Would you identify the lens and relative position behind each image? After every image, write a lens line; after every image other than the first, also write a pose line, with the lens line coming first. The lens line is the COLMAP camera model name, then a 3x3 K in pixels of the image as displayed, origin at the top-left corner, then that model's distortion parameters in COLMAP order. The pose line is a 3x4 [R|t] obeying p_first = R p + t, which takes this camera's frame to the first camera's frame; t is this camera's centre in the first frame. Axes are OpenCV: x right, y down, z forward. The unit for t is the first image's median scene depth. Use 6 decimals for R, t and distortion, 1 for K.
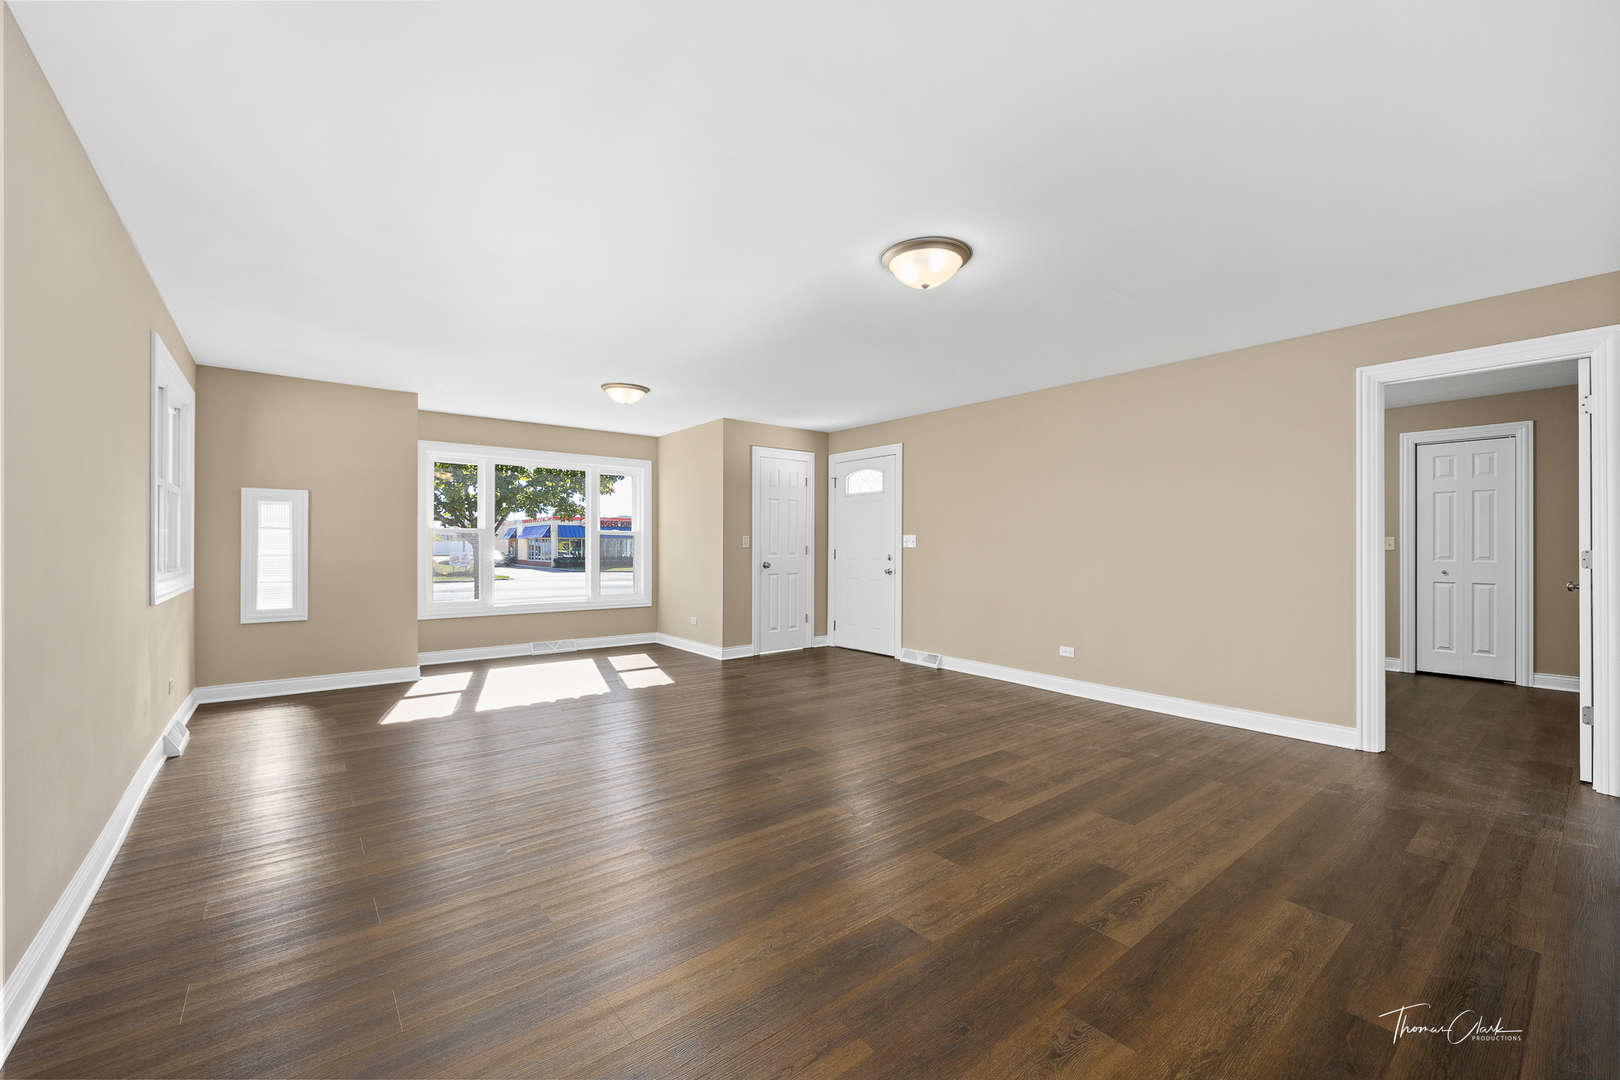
lens RADIAL K [[645.7, 0, 807.6], [0, 645.7, 540.4], [0, 0, 1]] dist [-0.000543, -0.000079]
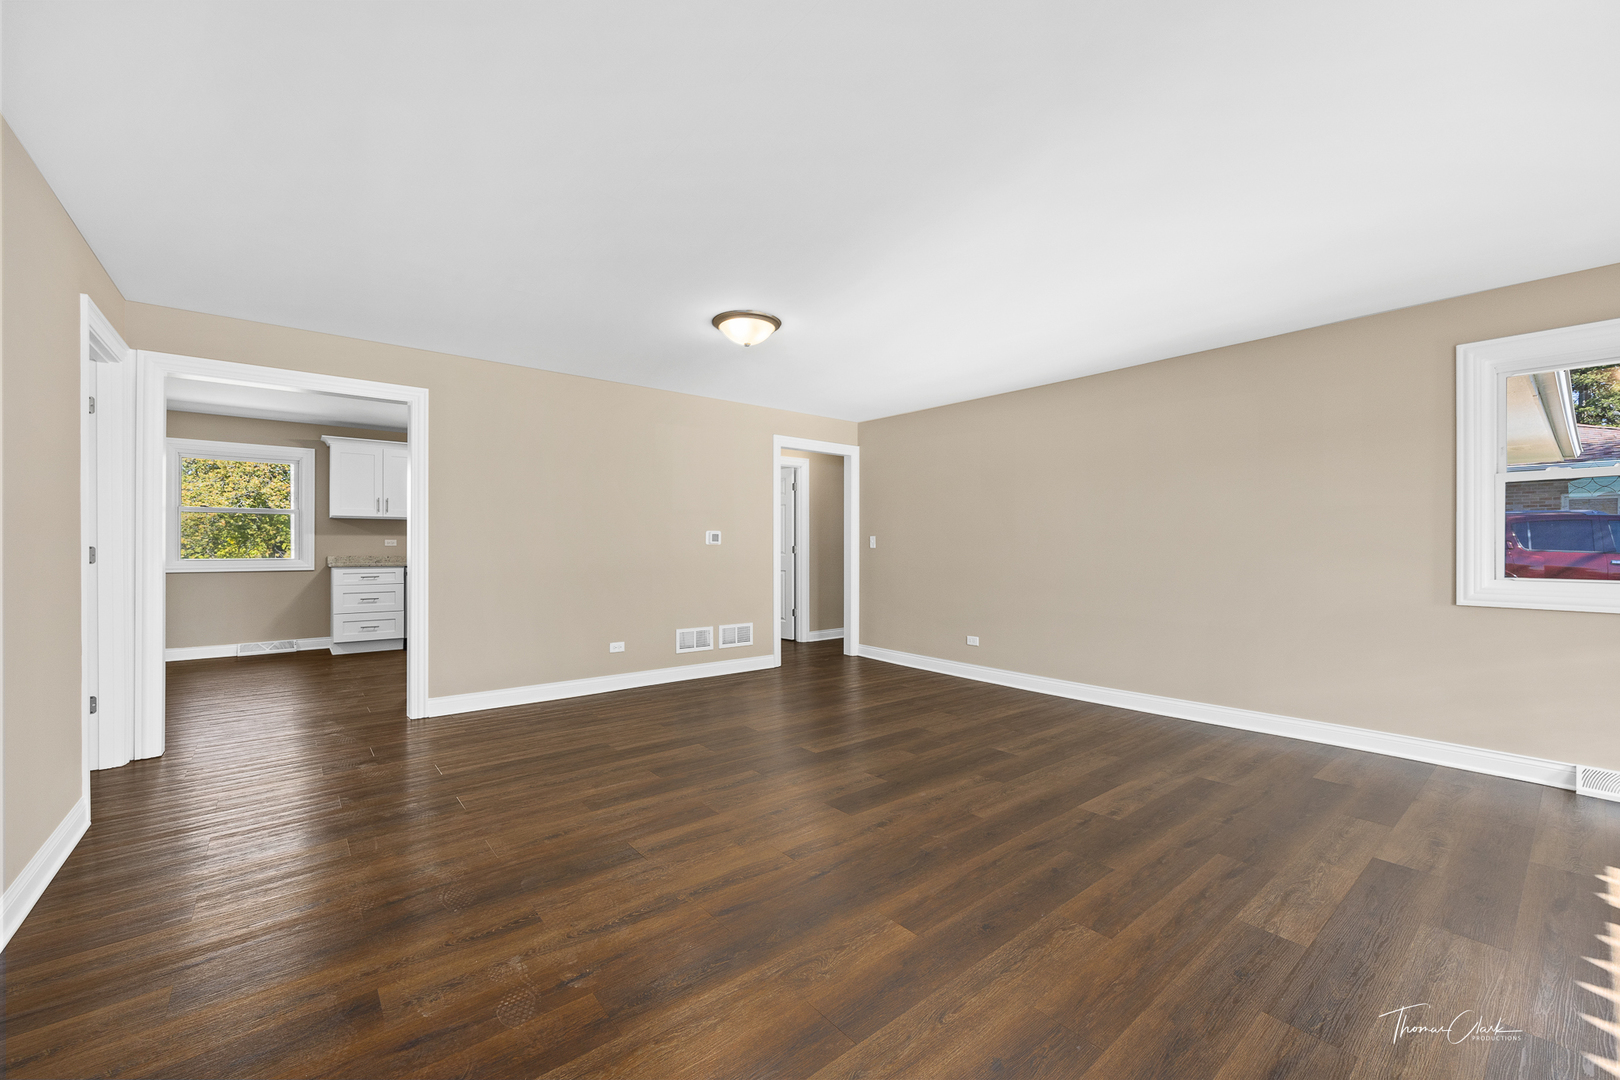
lens RADIAL K [[645.7, 0, 812.9], [0, 645.7, 538.5], [0, 0, 1]] dist [-0.000543, -0.000079]
pose [[-0.999962, -0.005941, -0.006305, 0.052599], [-0.005943, 0.999982, 0.000320, -0.003830], [0.006303, 0.000358, -0.999980, 2.062933]]
